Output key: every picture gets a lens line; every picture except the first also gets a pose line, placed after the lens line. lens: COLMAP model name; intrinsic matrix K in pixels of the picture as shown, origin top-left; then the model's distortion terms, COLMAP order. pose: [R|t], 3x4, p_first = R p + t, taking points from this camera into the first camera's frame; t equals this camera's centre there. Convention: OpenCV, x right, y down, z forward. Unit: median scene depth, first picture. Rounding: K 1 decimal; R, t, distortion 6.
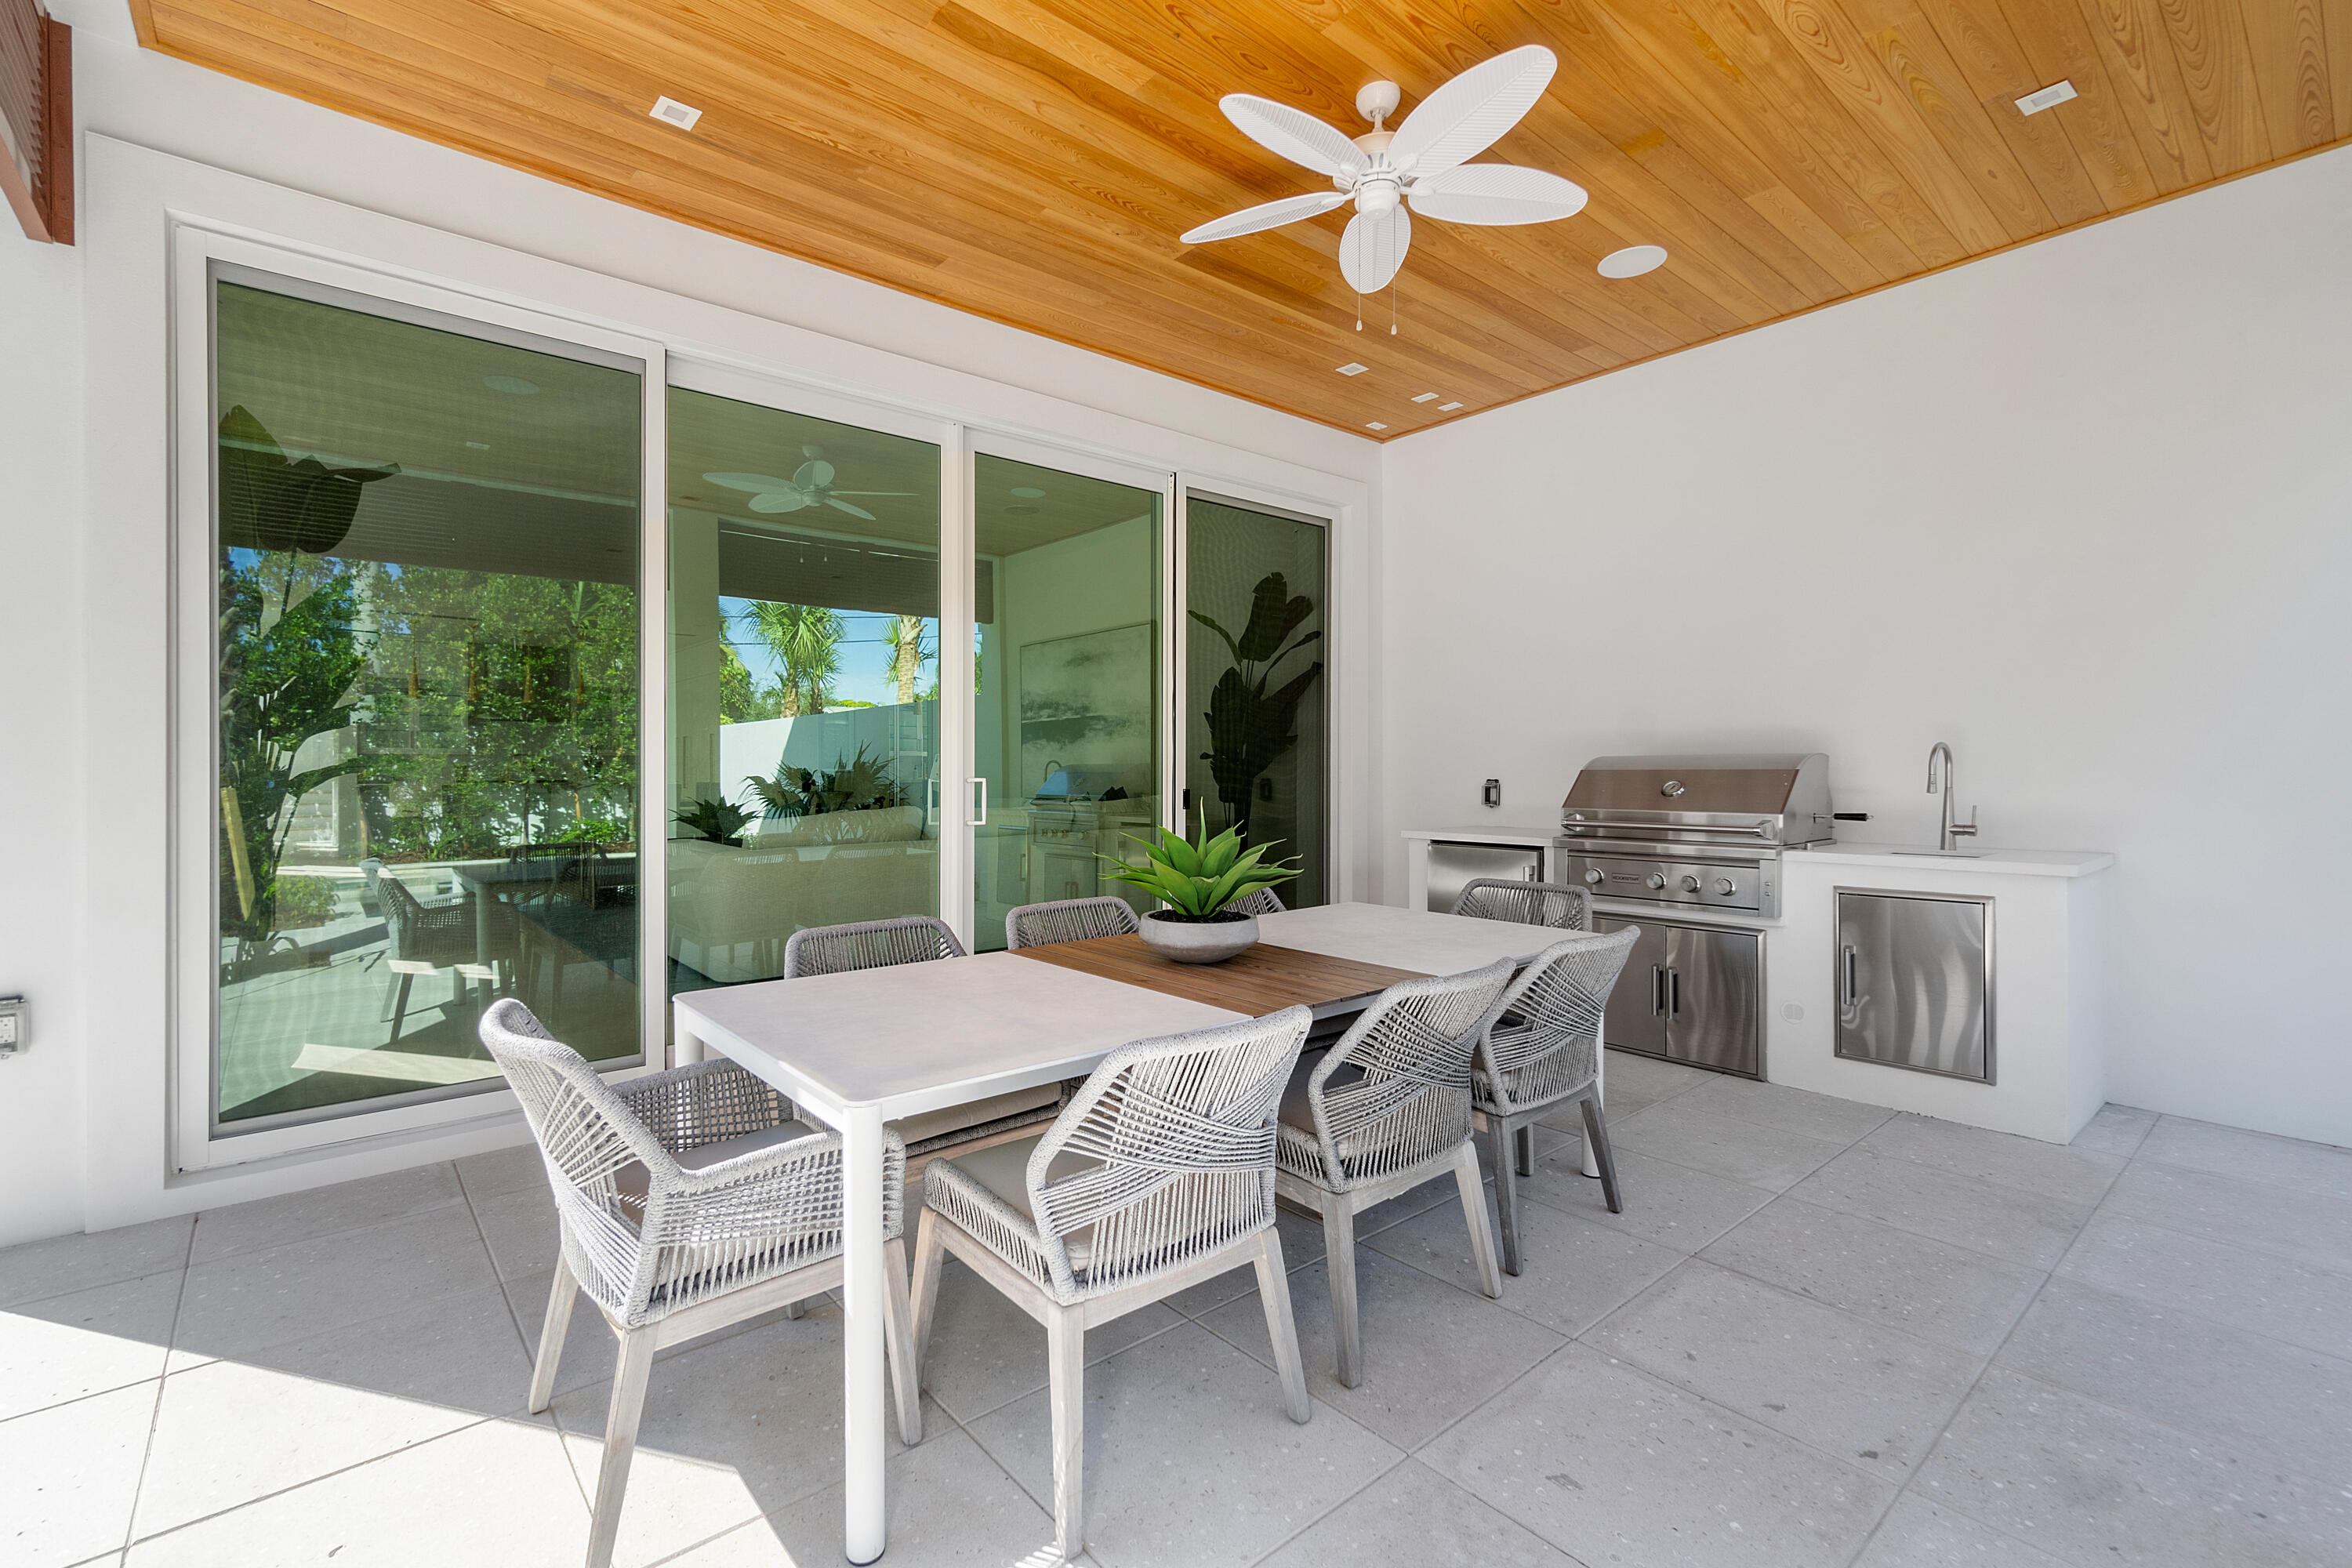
lens RADIAL K [[1060.4, 0, 1188.1], [0, 1060.4, 765.0], [0, 0, 1]] dist [-0.002028, -0.000188]
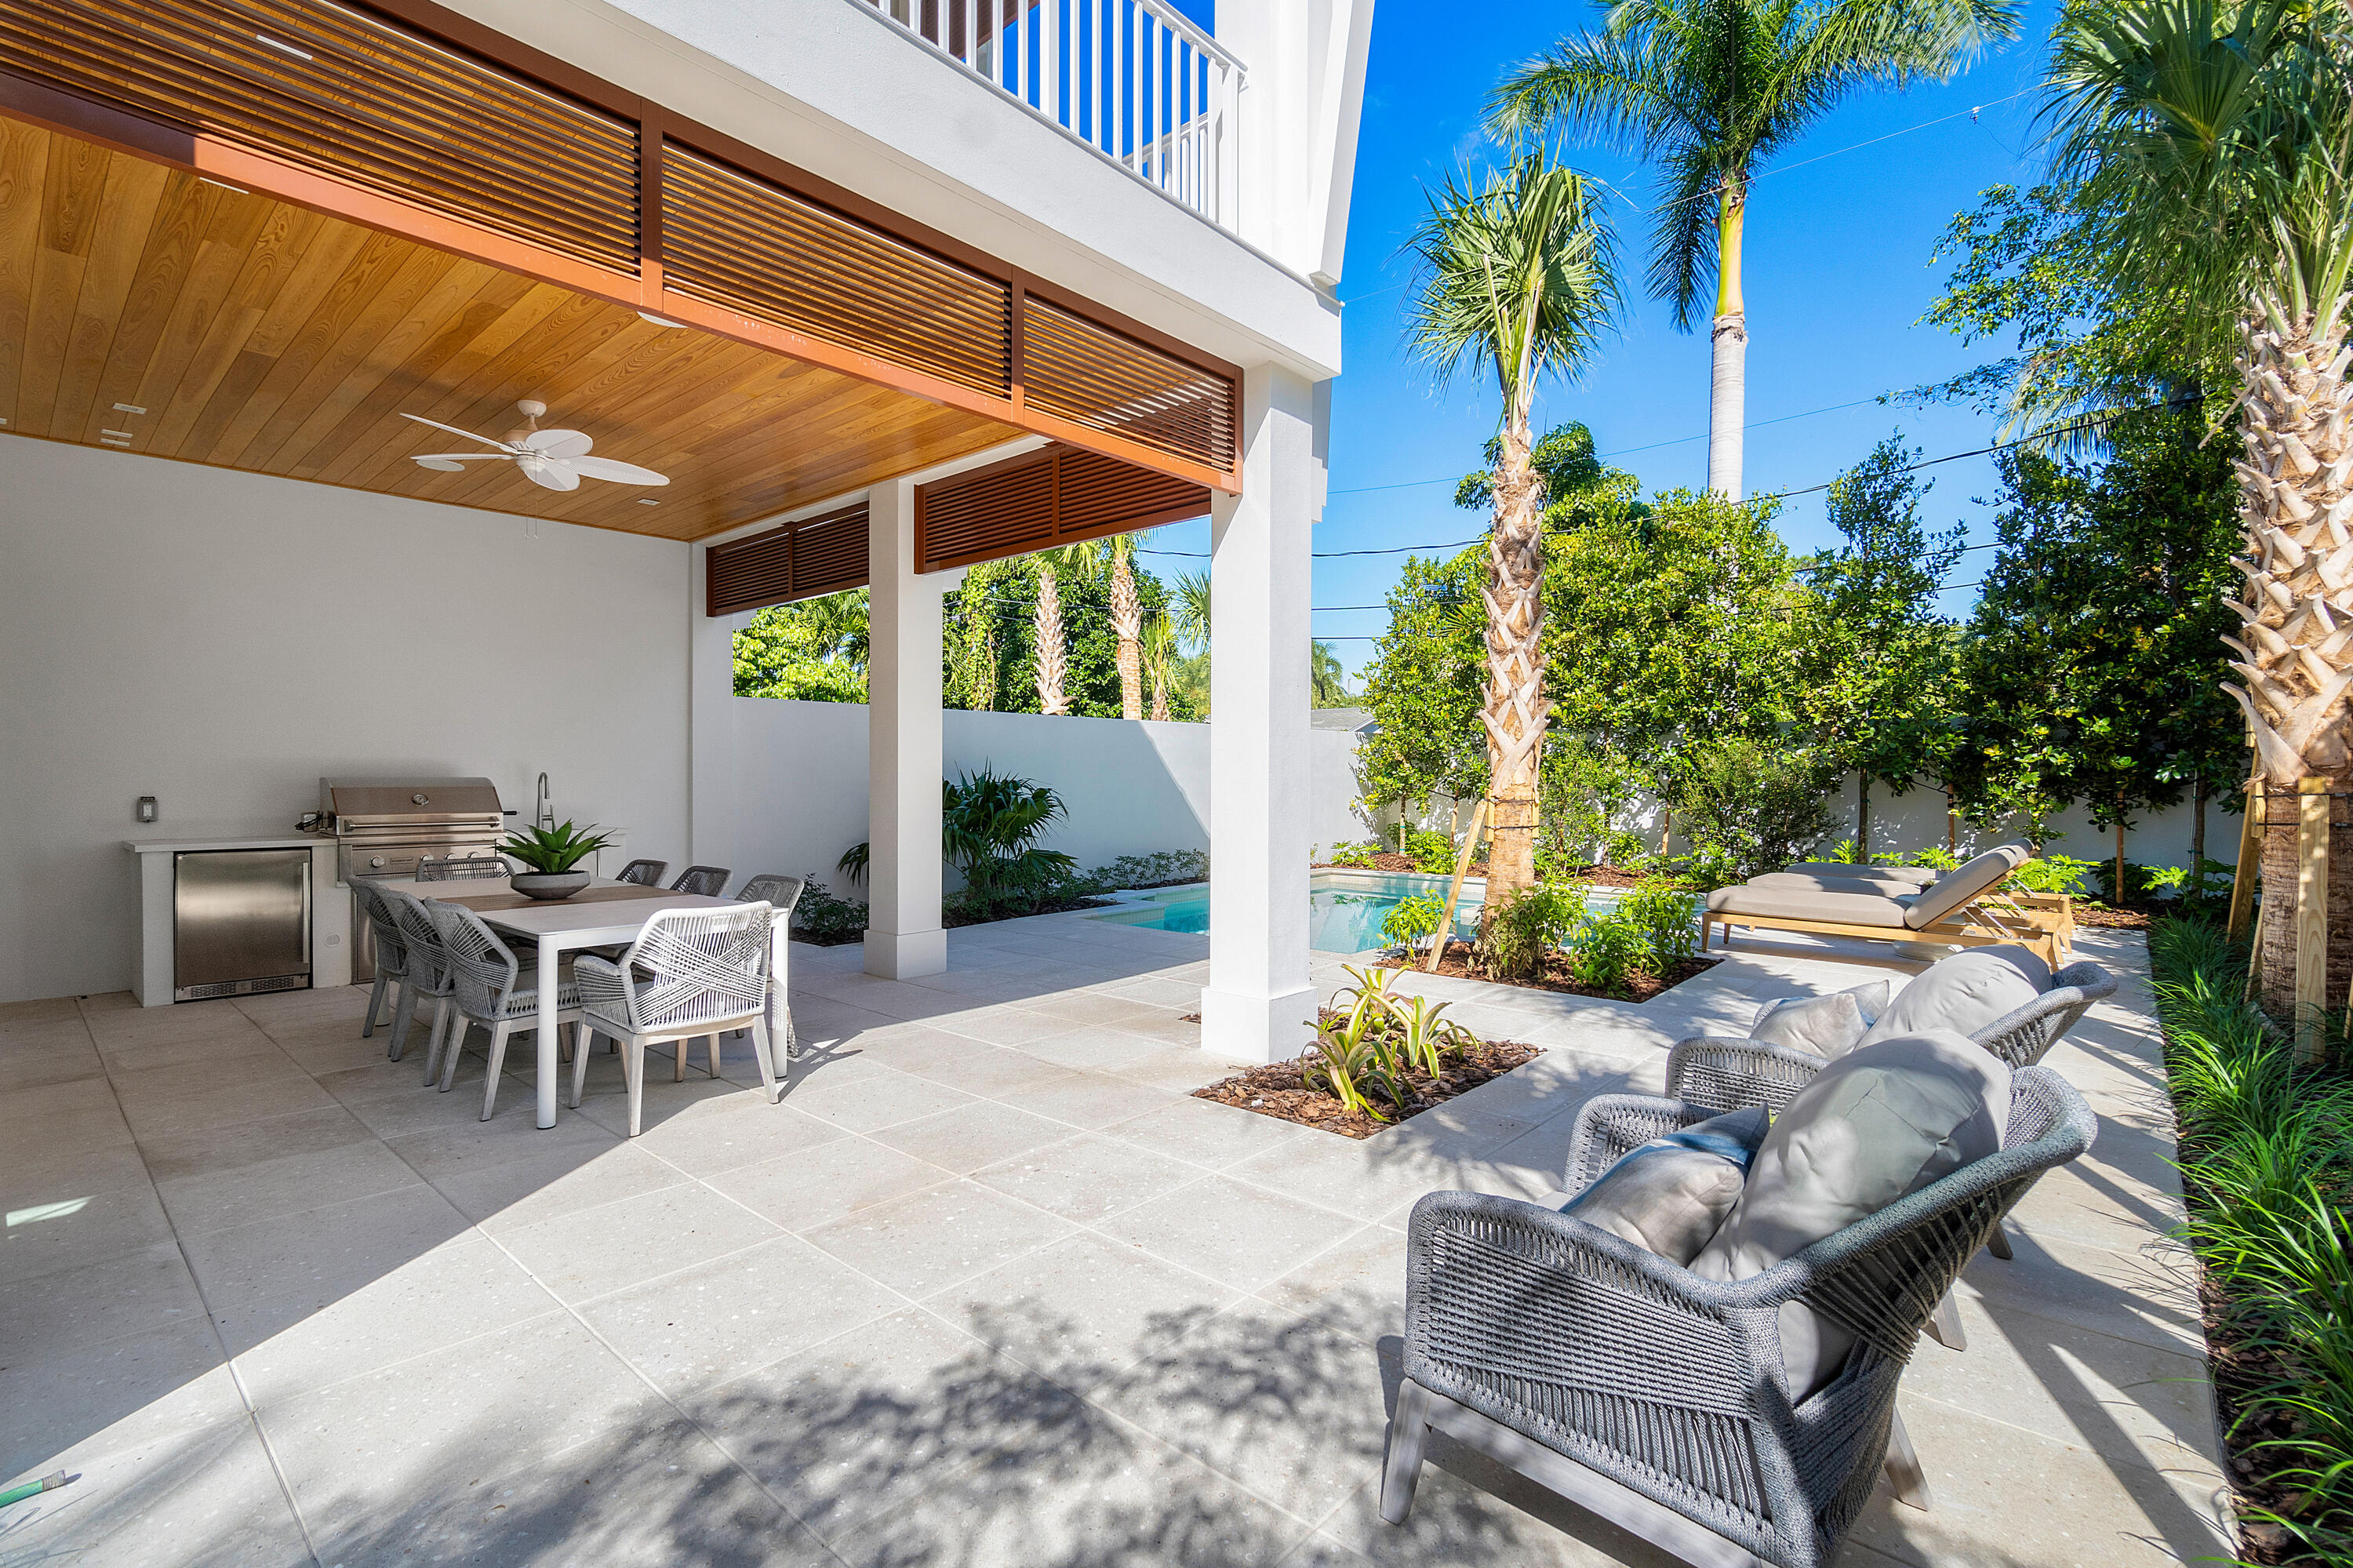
lens RADIAL K [[1060.9, 0, 1180.3], [0, 1060.9, 785.0], [0, 0, 1]] dist [-0.002028, -0.000188]
pose [[-0.140908, -0.006878, 0.989999, -1.475652], [-0.003763, 0.999972, 0.006412, -0.014403], [-0.990016, -0.002821, -0.140930, 0.172432]]
